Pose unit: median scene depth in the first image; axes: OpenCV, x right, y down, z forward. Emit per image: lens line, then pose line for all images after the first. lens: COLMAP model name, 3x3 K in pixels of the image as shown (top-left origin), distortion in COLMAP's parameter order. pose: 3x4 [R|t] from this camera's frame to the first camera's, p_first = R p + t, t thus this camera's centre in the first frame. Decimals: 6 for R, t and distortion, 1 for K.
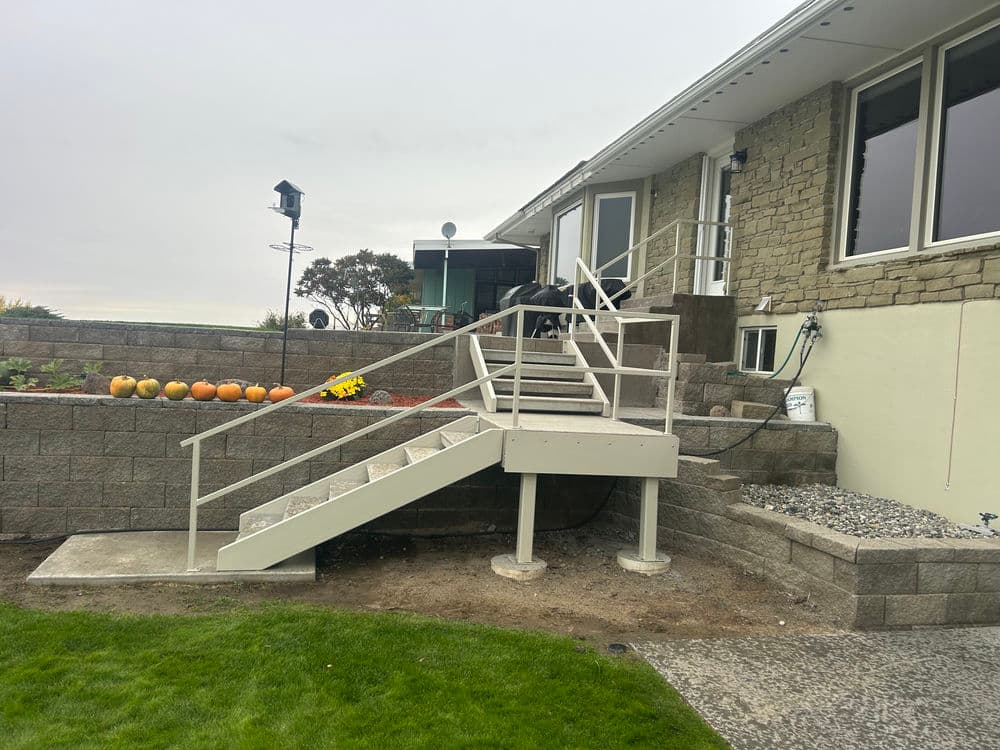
lens RADIAL K [[757.7, 0, 494.0], [0, 757.7, 377.9], [0, 0, 1]] dist [0.029539, -0.009207]
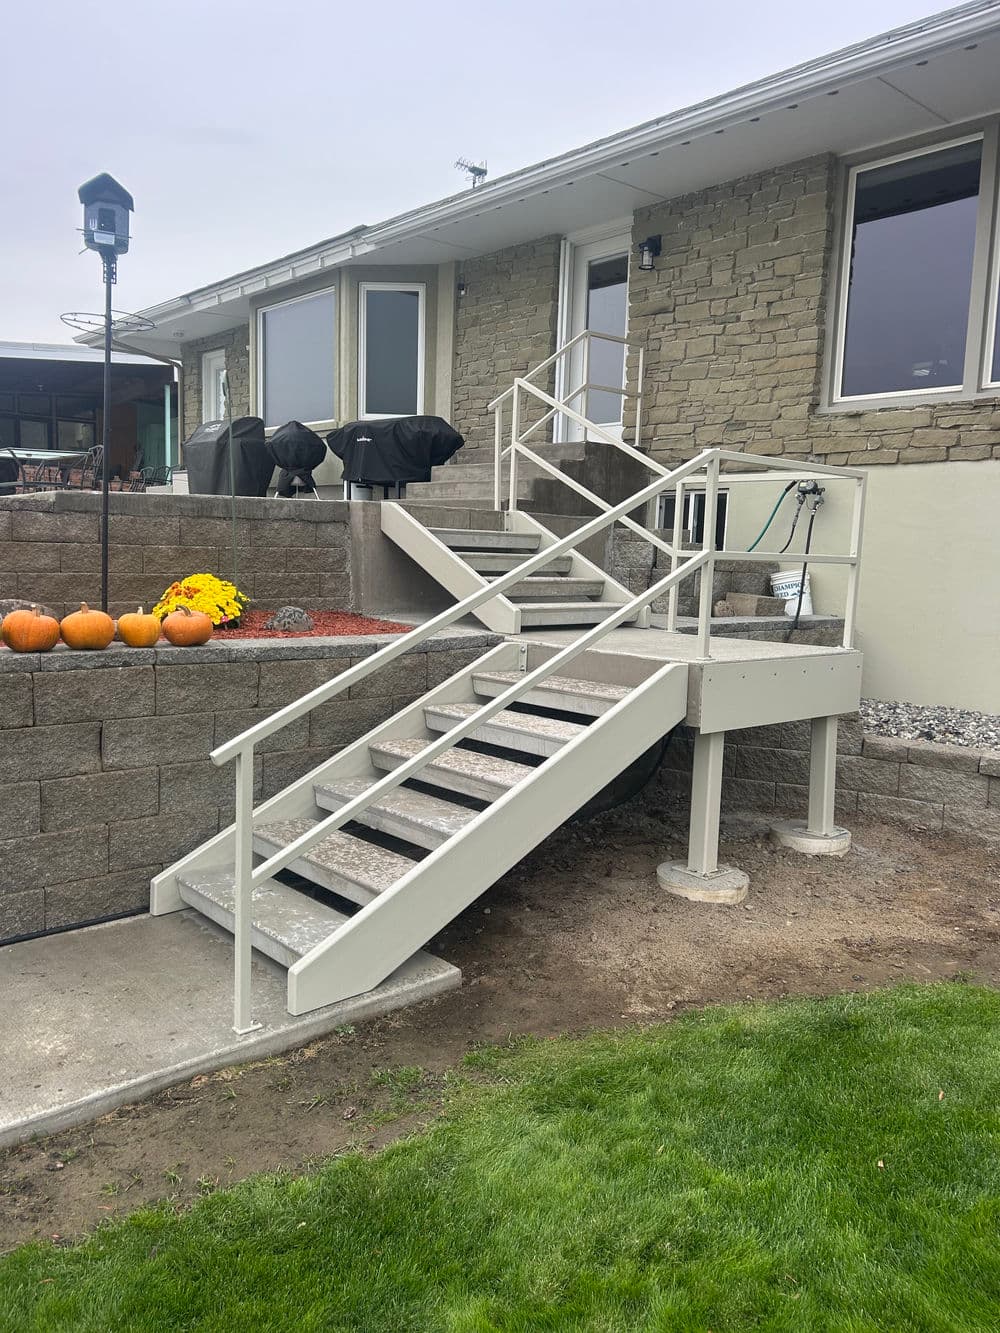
lens RADIAL K [[1010.0, 0, 501.9], [0, 1010.0, 659.8], [0, 0, 1]] dist [0.029539, -0.009207]
pose [[0.864065, -0.082221, 0.496621, -0.389194], [0.032278, 0.993590, 0.108338, -0.019652], [-0.502345, -0.077581, 0.861180, 0.297182]]
